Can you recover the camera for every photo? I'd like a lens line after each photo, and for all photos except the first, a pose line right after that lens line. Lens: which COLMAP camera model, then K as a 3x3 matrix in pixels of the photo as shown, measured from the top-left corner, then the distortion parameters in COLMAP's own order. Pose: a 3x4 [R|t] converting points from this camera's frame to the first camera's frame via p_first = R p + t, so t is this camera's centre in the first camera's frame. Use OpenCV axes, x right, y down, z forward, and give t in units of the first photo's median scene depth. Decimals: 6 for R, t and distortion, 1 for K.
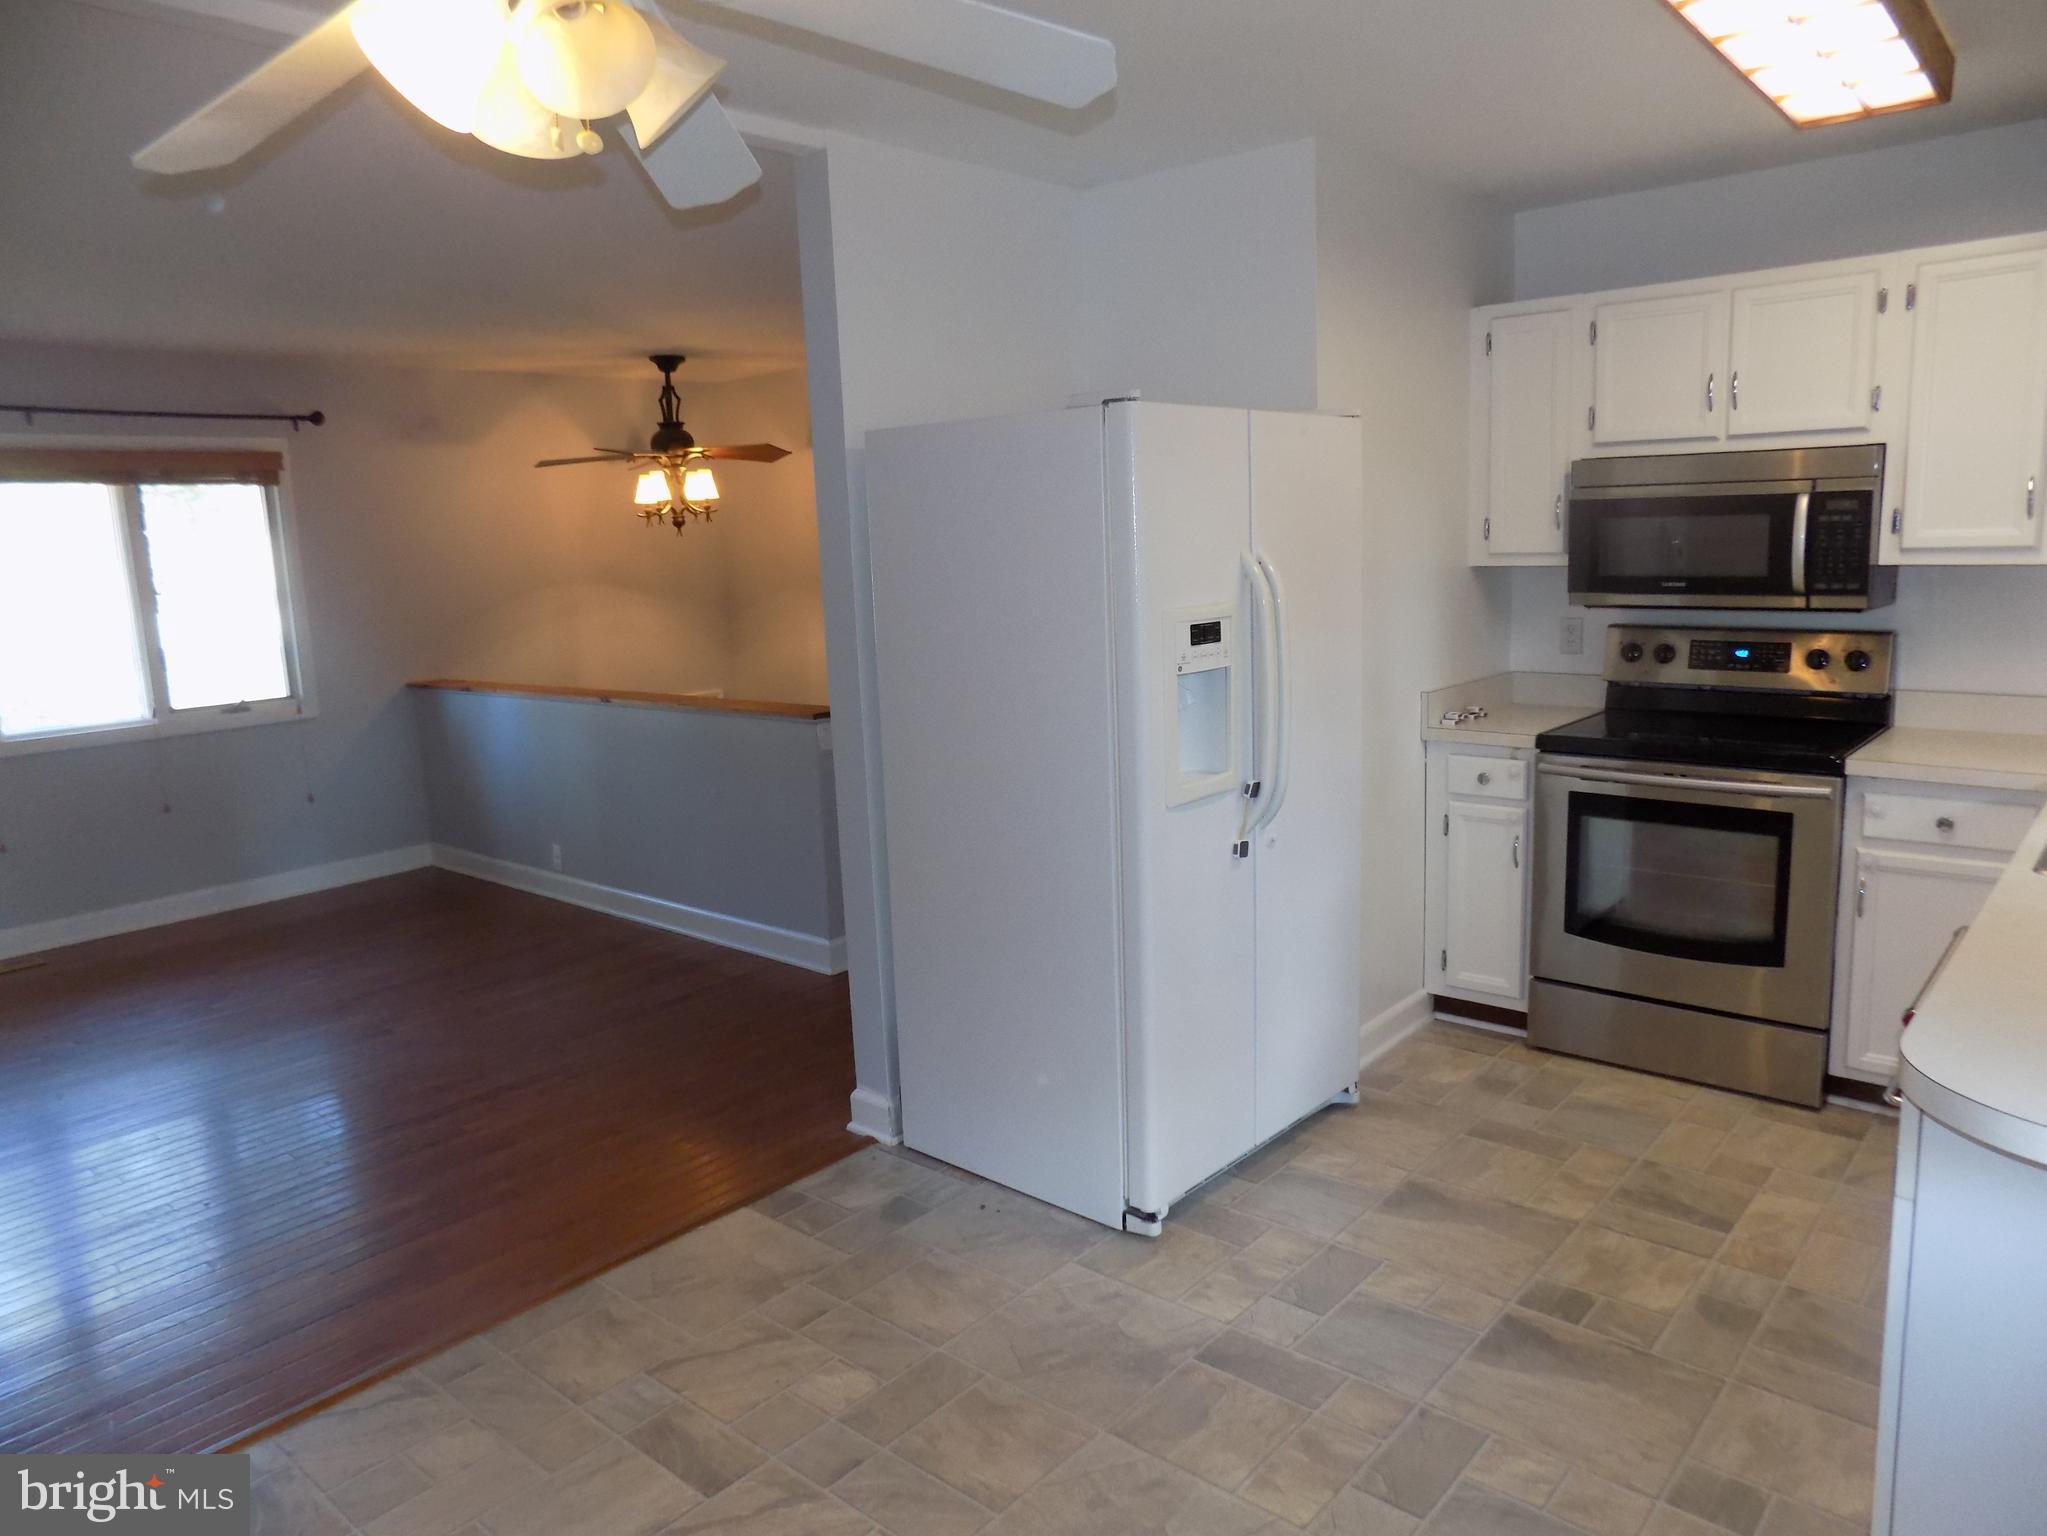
lens RADIAL K [[1372.8, 0, 1030.2], [0, 1372.8, 756.5], [0, 0, 1]] dist [-0.094981, 0.097579]
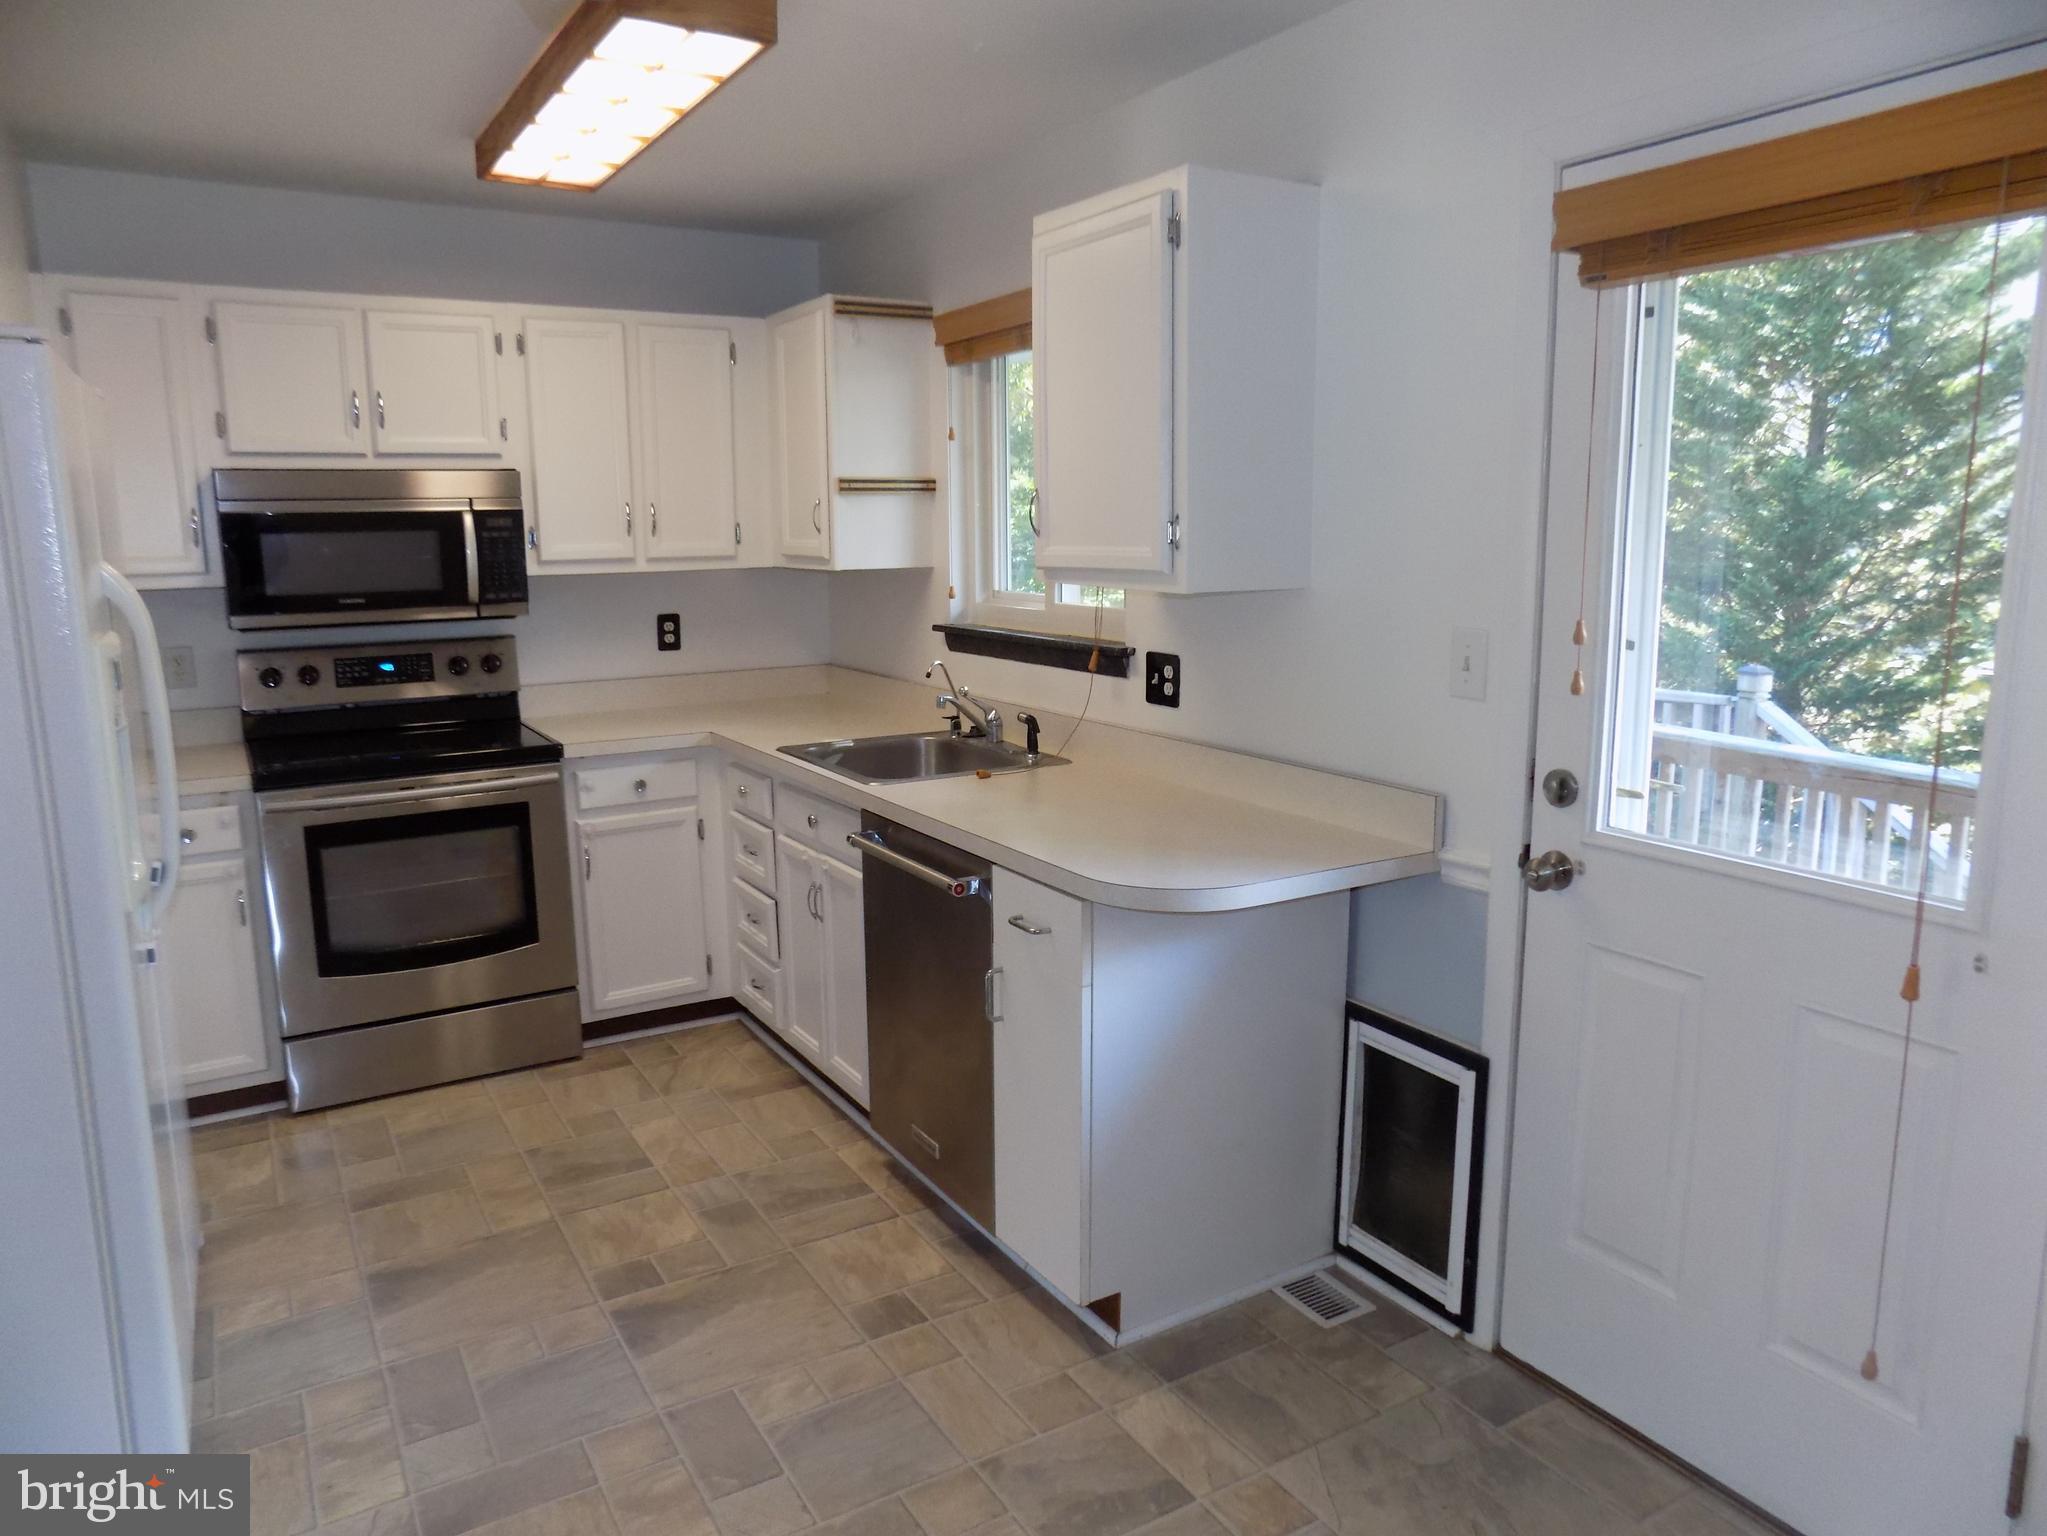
lens RADIAL K [[1372.8, 0, 1030.2], [0, 1372.8, 756.5], [0, 0, 1]] dist [-0.094981, 0.097579]
pose [[0.306679, -0.133846, 0.942355, -0.280873], [0.158693, 0.983396, 0.088030, -0.021412], [-0.938490, 0.122548, 0.322828, 0.206655]]
